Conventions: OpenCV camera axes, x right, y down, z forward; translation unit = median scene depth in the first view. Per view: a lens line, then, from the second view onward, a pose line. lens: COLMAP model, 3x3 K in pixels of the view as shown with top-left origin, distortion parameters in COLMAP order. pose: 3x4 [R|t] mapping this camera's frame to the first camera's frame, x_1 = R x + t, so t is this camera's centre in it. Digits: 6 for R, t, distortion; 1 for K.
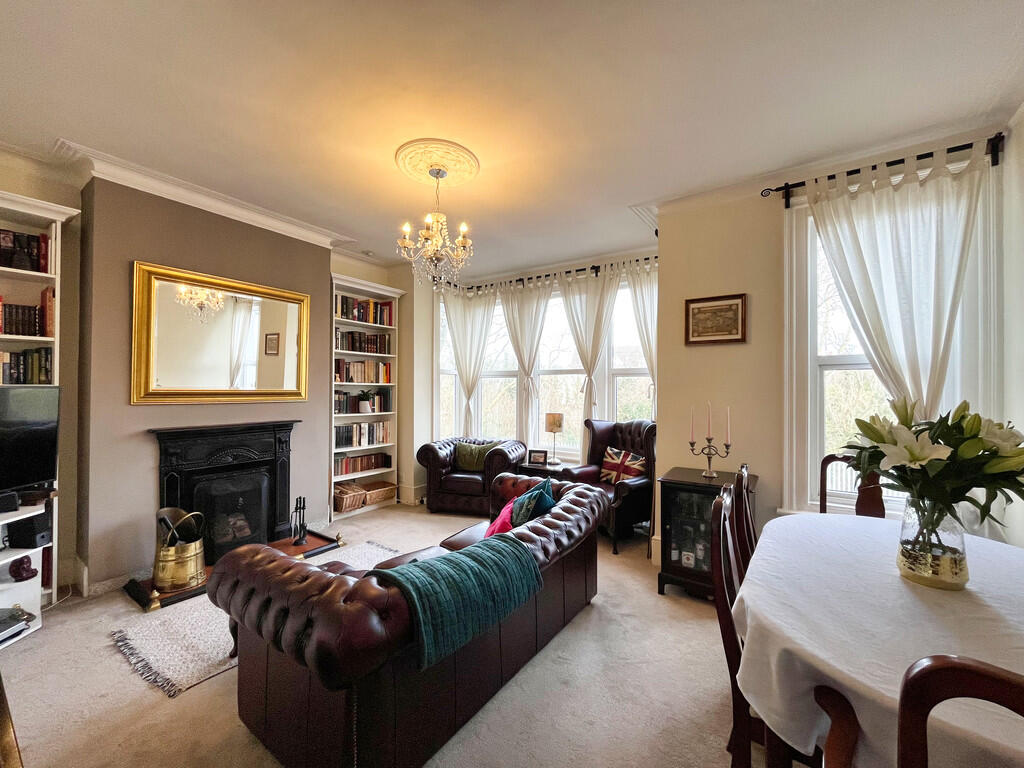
lens RADIAL K [[411.8, 0, 509.6], [0, 411.8, 386.6], [0, 0, 1]] dist [0.000932, -0.000266]
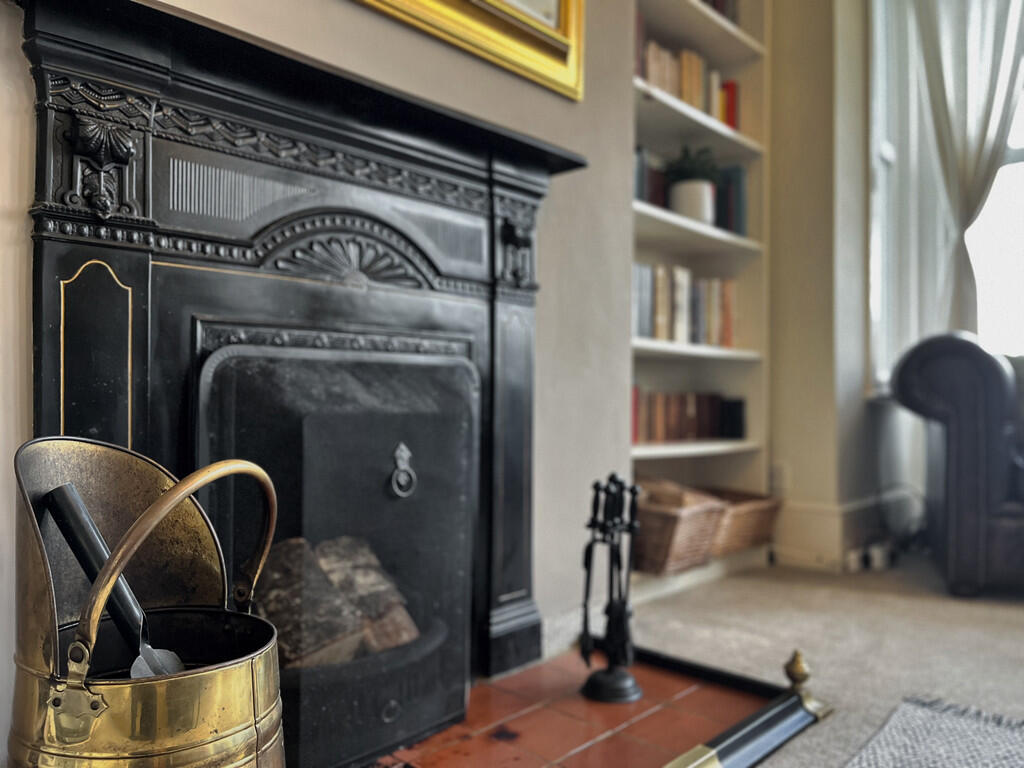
lens RADIAL K [[788.0, 0, 513.7], [0, 788.0, 388.3], [0, 0, 1]] dist [-0.006073, -0.005779]
pose [[0.990708, 0.005044, -0.135913, -0.527875], [-0.006119, 0.999953, -0.007493, 0.235421], [0.135869, 0.008255, 0.990692, 0.612021]]
